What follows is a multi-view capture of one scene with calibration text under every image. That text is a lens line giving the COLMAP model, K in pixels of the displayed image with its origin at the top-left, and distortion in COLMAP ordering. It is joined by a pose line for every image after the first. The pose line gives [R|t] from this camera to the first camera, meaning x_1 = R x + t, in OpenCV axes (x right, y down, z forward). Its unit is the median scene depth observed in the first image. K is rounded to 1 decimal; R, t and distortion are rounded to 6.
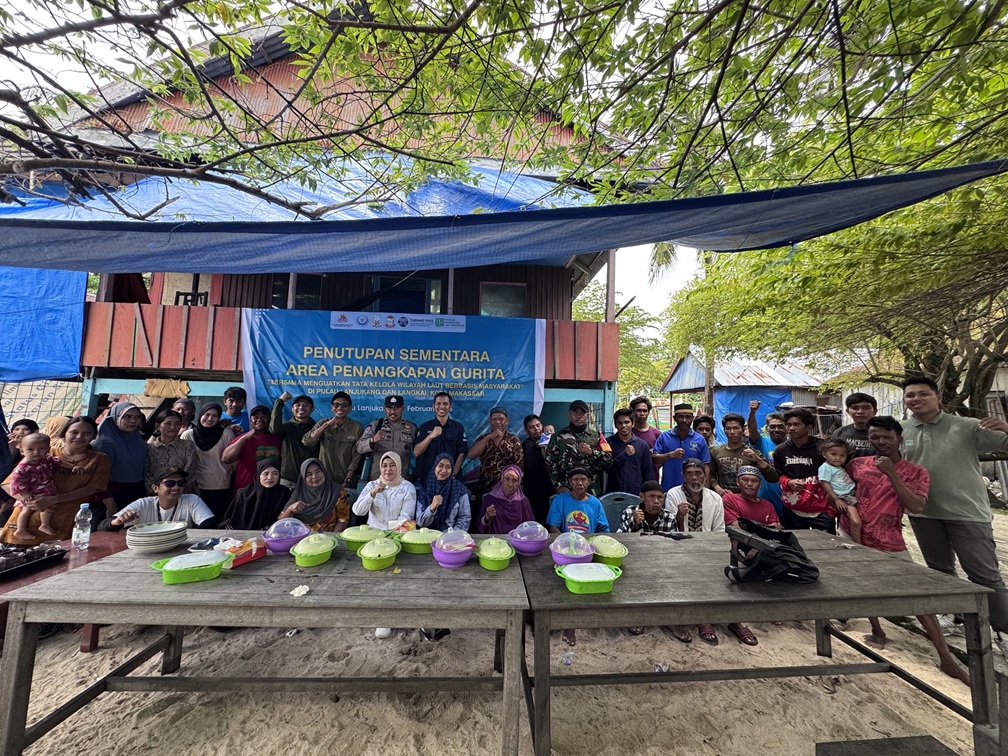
lens RADIAL K [[402.1, 0, 509.0], [0, 402.1, 376.9], [0, 0, 1]] dist [-0.000705, -0.000126]
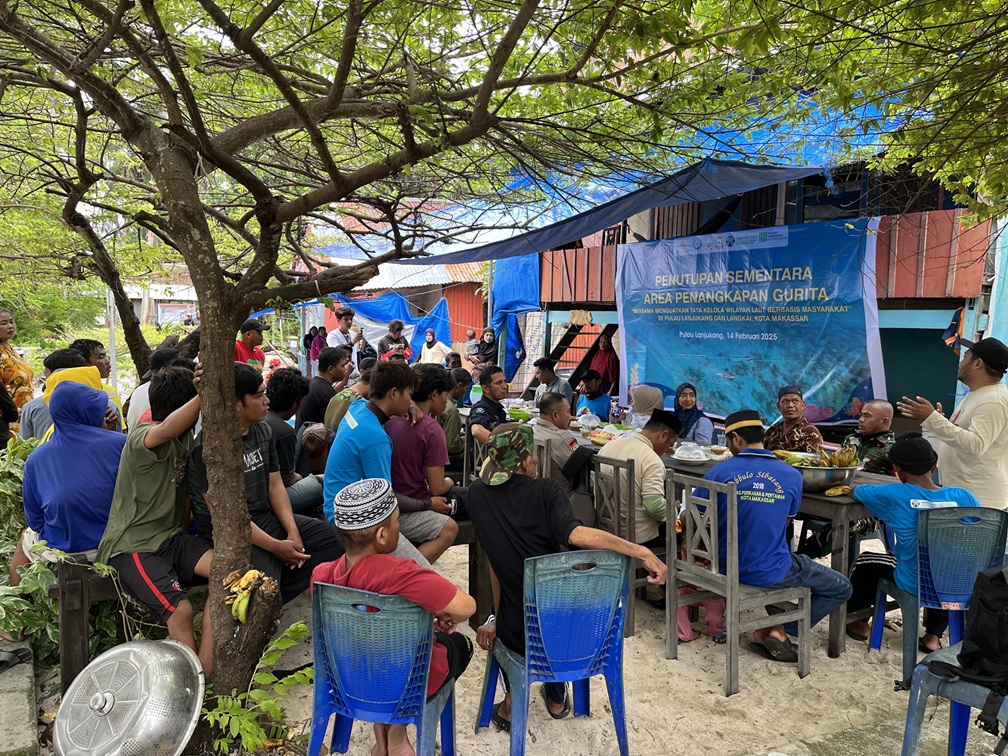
lens RADIAL K [[769.2, 0, 503.5], [0, 769.2, 376.8], [0, 0, 1]] dist [-0.003003, -0.000646]
pose [[0.479235, 0.055565, -0.875926, 1.051125], [0.065111, 0.992993, 0.098615, -0.036147], [0.875268, -0.104292, 0.472259, -0.317357]]
